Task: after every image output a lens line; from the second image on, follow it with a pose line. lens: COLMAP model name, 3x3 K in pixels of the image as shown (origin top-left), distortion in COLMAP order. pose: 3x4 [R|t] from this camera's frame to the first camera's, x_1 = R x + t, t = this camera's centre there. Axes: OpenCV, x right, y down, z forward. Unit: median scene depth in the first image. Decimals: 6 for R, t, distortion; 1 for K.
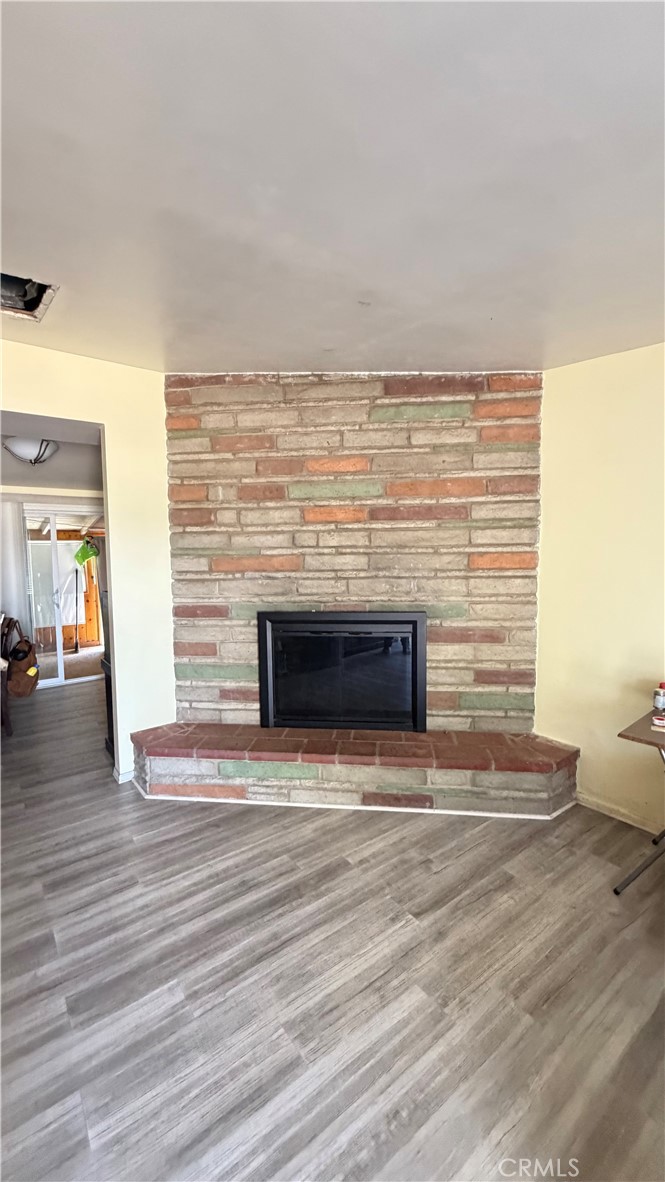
lens RADIAL K [[472.9, 0, 332.5], [0, 472.9, 591.0], [0, 0, 1]] dist [0.013203, -0.000021]
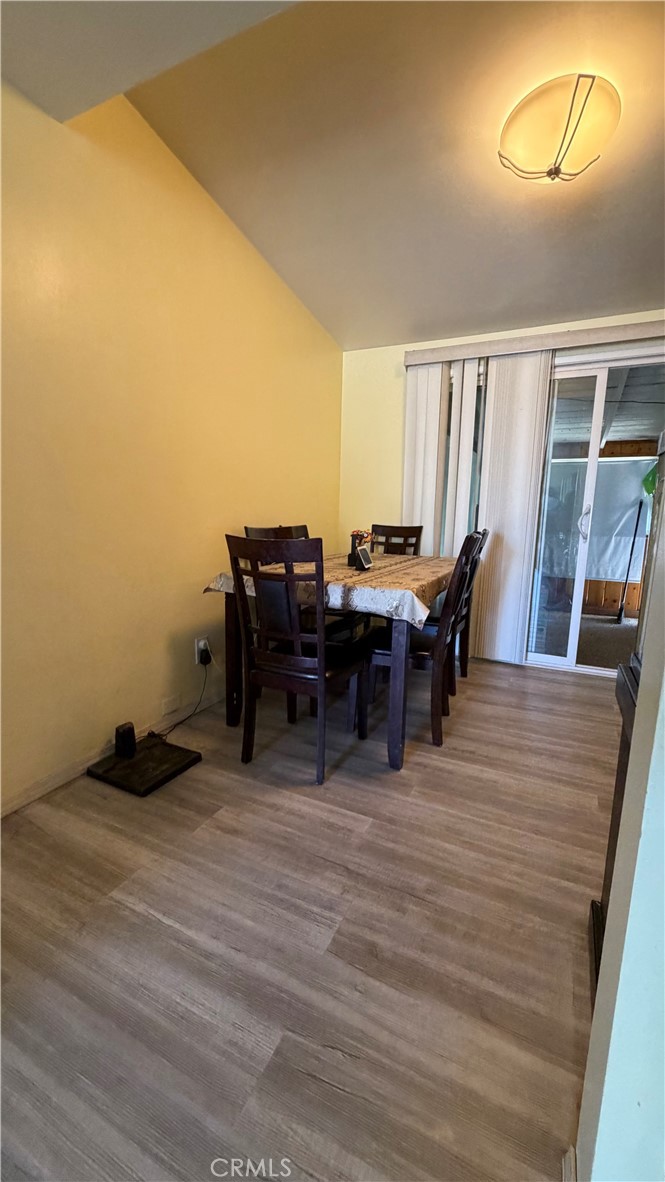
lens RADIAL K [[472.9, 0, 332.5], [0, 472.9, 591.0], [0, 0, 1]] dist [0.013203, -0.000021]
pose [[0.463514, 0.168363, -0.869948, -0.137397], [-0.095343, 0.985559, 0.139939, 0.027300], [0.880945, 0.018080, 0.472872, 0.304752]]
